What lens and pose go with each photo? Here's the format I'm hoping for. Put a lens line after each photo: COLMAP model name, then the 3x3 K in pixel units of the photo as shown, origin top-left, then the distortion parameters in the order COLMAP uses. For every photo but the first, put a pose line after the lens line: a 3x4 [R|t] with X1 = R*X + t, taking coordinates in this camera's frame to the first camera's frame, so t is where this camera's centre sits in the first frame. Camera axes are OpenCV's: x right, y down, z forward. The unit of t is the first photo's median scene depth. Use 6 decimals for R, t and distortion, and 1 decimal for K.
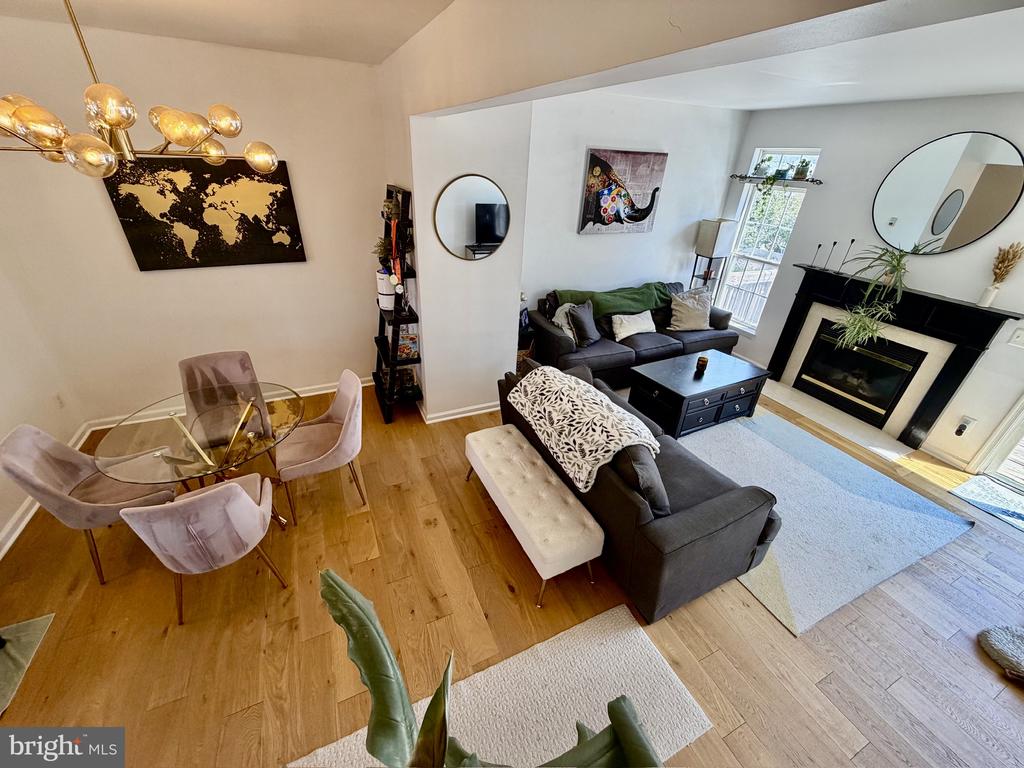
lens RADIAL K [[407.8, 0, 506.8], [0, 407.8, 380.0], [0, 0, 1]] dist [-0.000609, 0.000024]
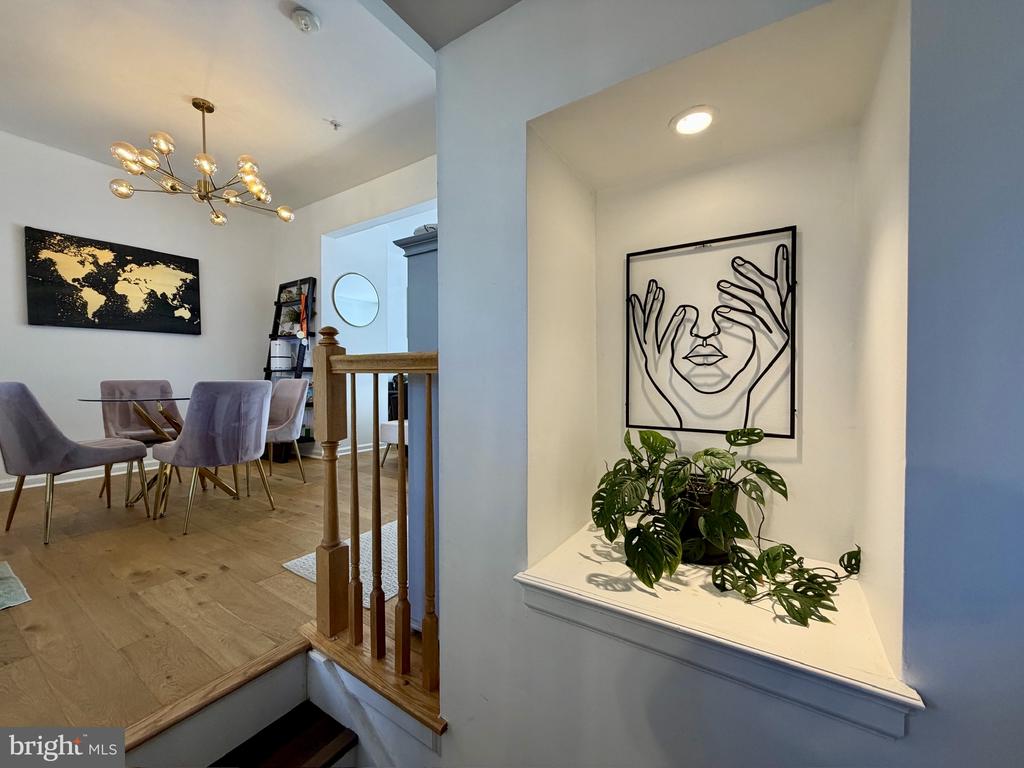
lens RADIAL K [[407.8, 0, 508.6], [0, 407.8, 382.6], [0, 0, 1]] dist [-0.000609, 0.000024]
pose [[0.849430, -0.051185, 0.525213, -0.303212], [0.283391, 0.883832, -0.372196, 0.439522], [-0.445150, 0.464995, 0.765259, -0.199405]]
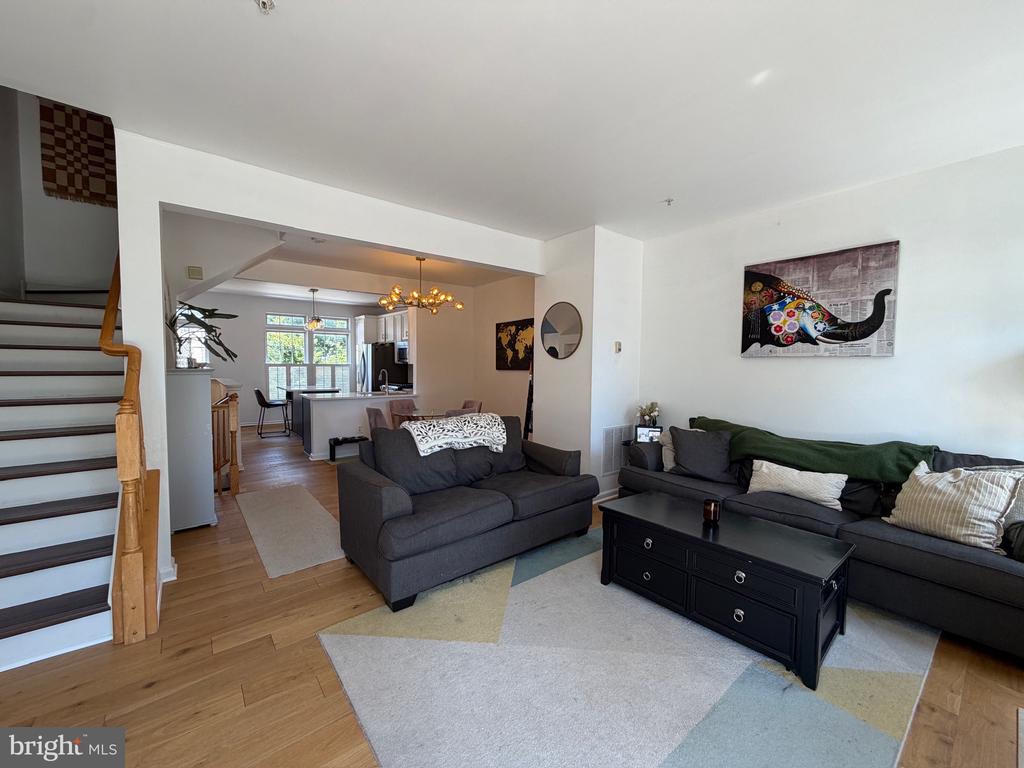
lens RADIAL K [[407.8, 0, 509.8], [0, 407.8, 382.6], [0, 0, 1]] dist [-0.000609, 0.000024]
pose [[0.237717, 0.003721, -0.971327, 0.911620], [-0.469170, 0.876045, -0.111466, 0.003178], [0.850511, 0.482215, 0.209996, 0.466106]]
